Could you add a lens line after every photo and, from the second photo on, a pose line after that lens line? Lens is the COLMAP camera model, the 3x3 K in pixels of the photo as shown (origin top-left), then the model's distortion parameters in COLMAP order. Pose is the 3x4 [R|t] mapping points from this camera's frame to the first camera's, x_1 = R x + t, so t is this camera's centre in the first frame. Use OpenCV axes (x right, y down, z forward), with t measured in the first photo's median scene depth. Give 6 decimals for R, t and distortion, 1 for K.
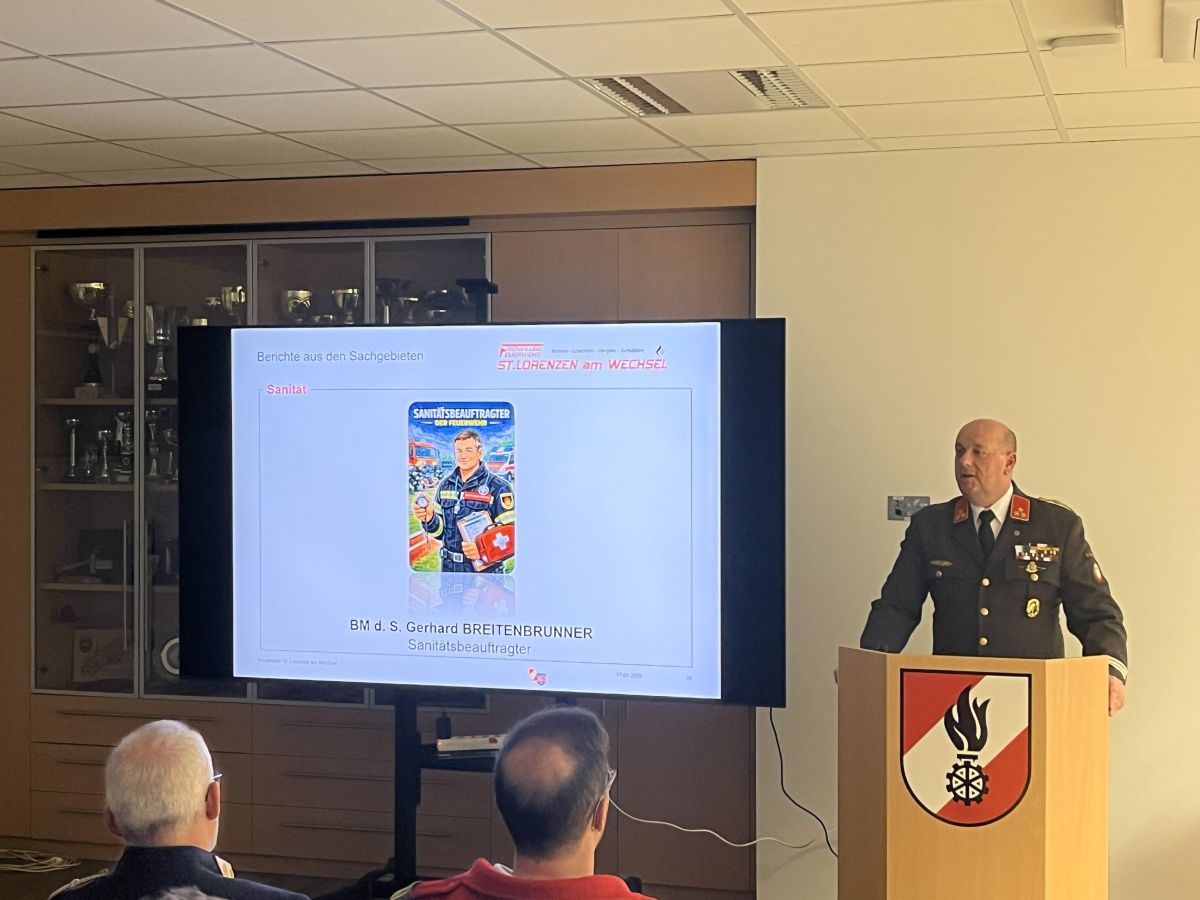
lens RADIAL K [[1782.4, 0, 603.8], [0, 1782.4, 444.8], [0, 0, 1]] dist [0.041042, 0.000000]
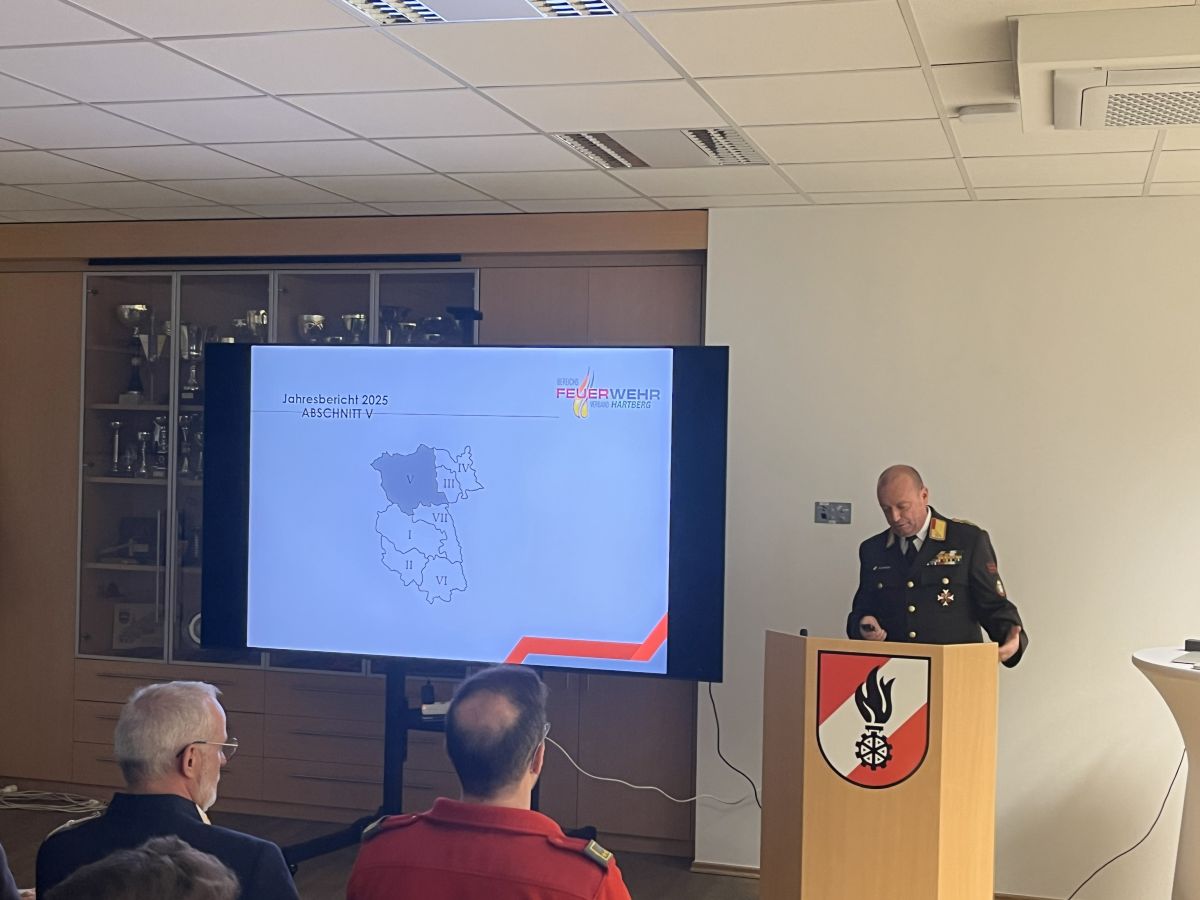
lens RADIAL K [[1515.6, 0, 601.2], [0, 1515.6, 453.7], [0, 0, 1]] dist [0.031308, 0.000000]
pose [[0.999758, 0.020658, 0.007601, 0.012606], [-0.020638, 0.999783, -0.002726, 0.003084], [-0.007656, 0.002568, 0.999967, 0.016455]]
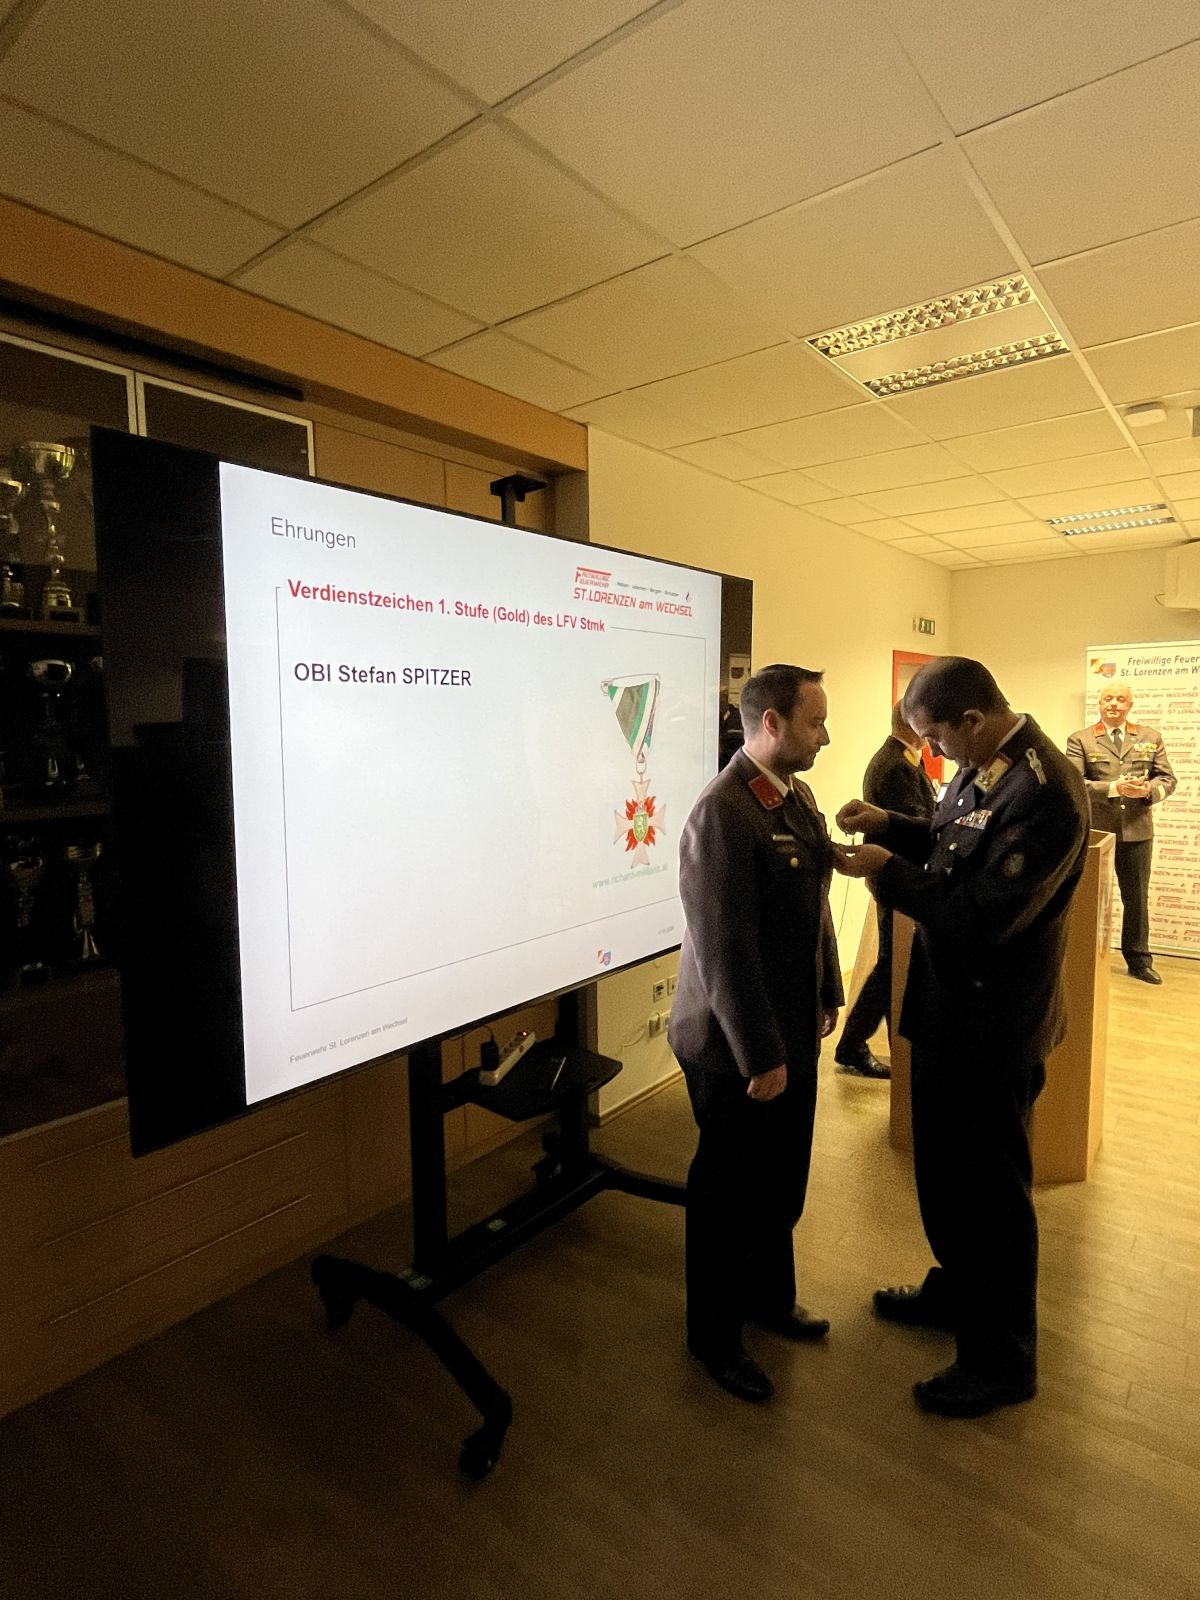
lens RADIAL K [[871.3, 0, 598.1], [0, 871.3, 790.1], [0, 0, 1]] dist [-0.002355, 0.000223]
pose [[0.374135, -0.087235, 0.923262, -0.439828], [0.015968, 0.996024, 0.087639, 0.010359], [-0.927237, -0.018046, 0.374040, 0.862238]]
